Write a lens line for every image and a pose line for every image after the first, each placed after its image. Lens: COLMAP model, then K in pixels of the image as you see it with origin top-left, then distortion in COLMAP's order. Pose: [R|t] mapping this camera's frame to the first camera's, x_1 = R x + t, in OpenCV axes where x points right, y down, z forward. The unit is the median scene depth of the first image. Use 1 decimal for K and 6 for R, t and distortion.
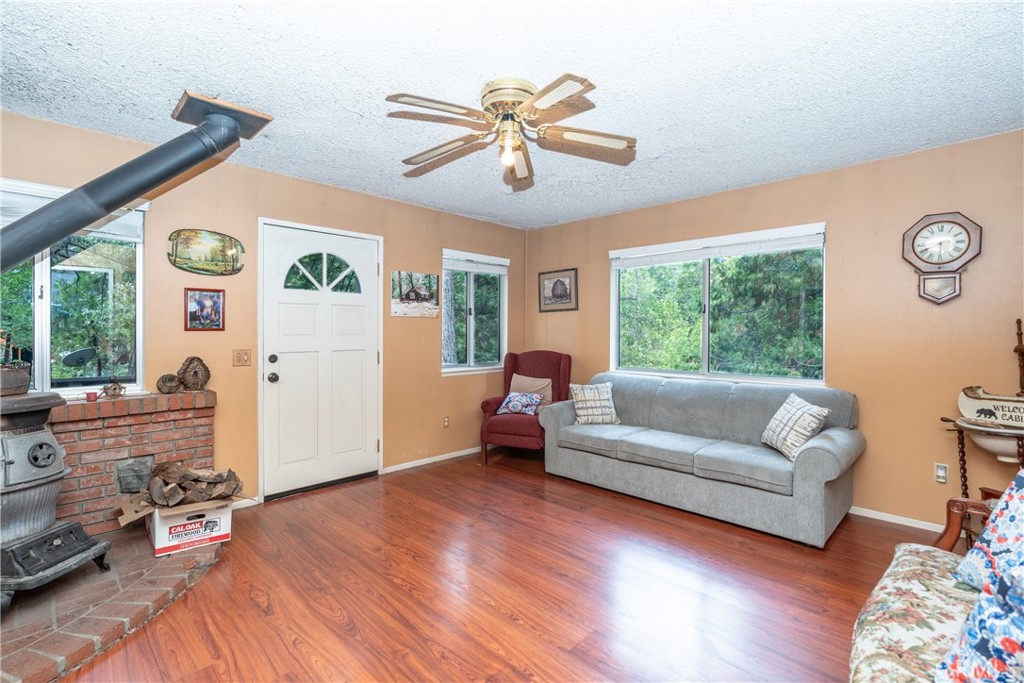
lens RADIAL K [[467.9, 0, 520.3], [0, 467.9, 338.2], [0, 0, 1]] dist [-0.000176, 0.000536]
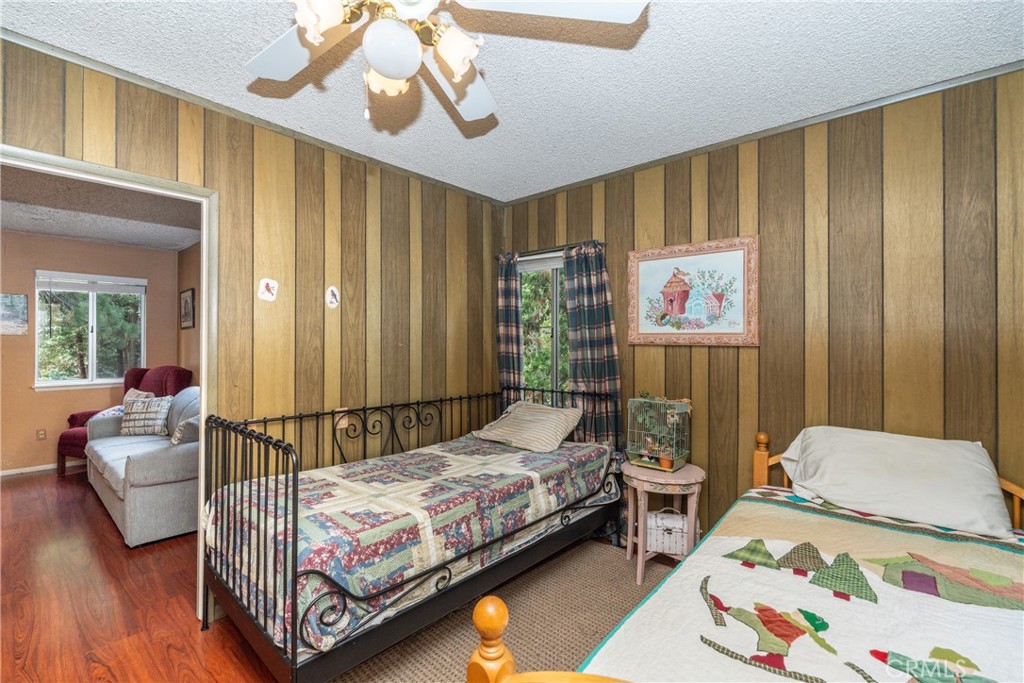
lens RADIAL K [[467.9, 0, 520.3], [0, 467.9, 338.2], [0, 0, 1]] dist [-0.000176, 0.000536]
pose [[0.999623, -0.001191, 0.027446, 1.123097], [0.001894, 0.999670, -0.025620, -0.009180], [-0.027406, 0.025663, 0.999295, -0.101576]]
